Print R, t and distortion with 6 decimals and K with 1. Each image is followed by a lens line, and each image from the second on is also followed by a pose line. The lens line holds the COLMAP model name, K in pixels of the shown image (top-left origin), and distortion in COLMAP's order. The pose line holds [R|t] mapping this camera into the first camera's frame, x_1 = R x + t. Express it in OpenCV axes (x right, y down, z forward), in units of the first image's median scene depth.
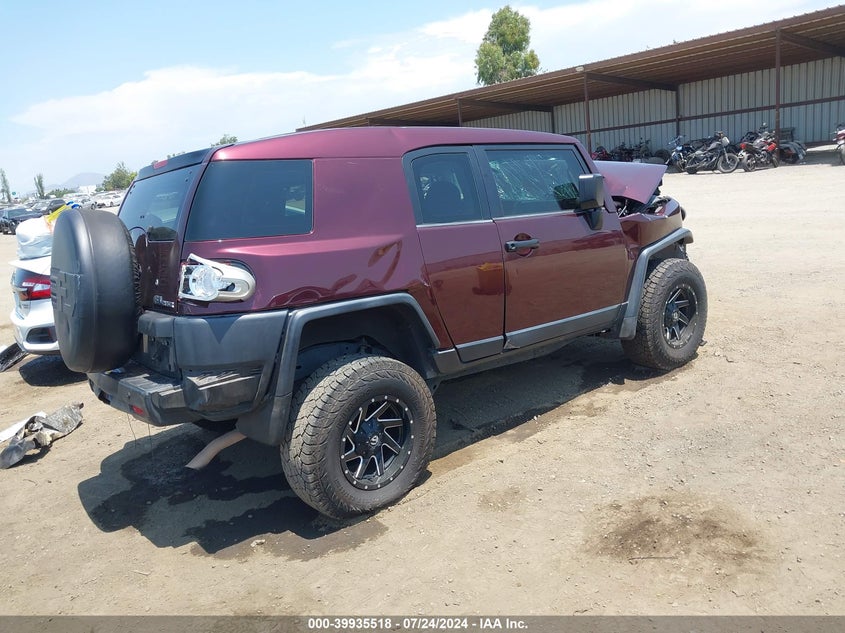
lens RADIAL K [[717.3, 0, 424.5], [0, 717.3, 317.7], [0, 0, 1]] dist [-0.007875, -0.000700]
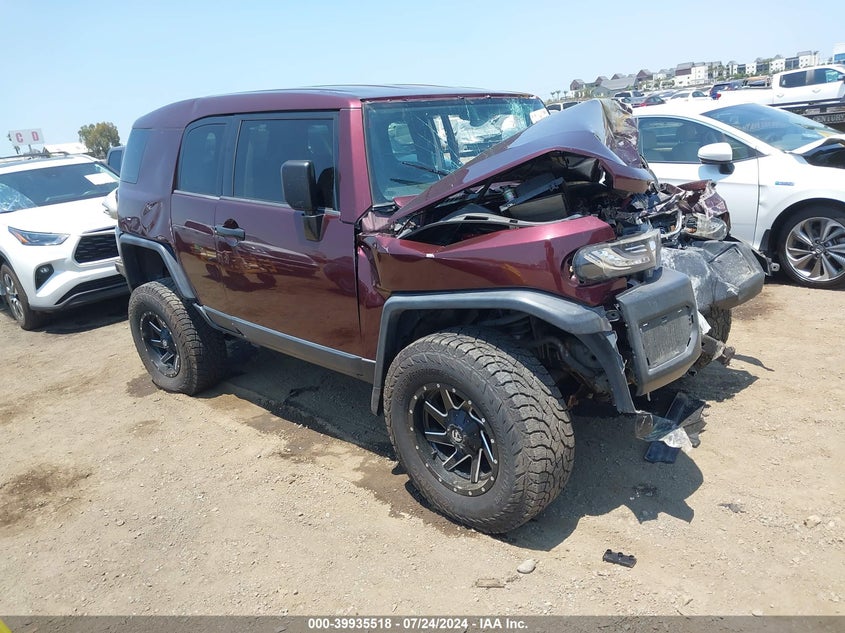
lens RADIAL K [[717.3, 0, 424.5], [0, 717.3, 317.7], [0, 0, 1]] dist [-0.007875, -0.000700]
pose [[0.057305, 0.348479, -0.935563, 1.068407], [-0.111757, 0.933452, 0.340848, -0.343853], [0.992082, 0.085024, 0.092437, 1.193020]]
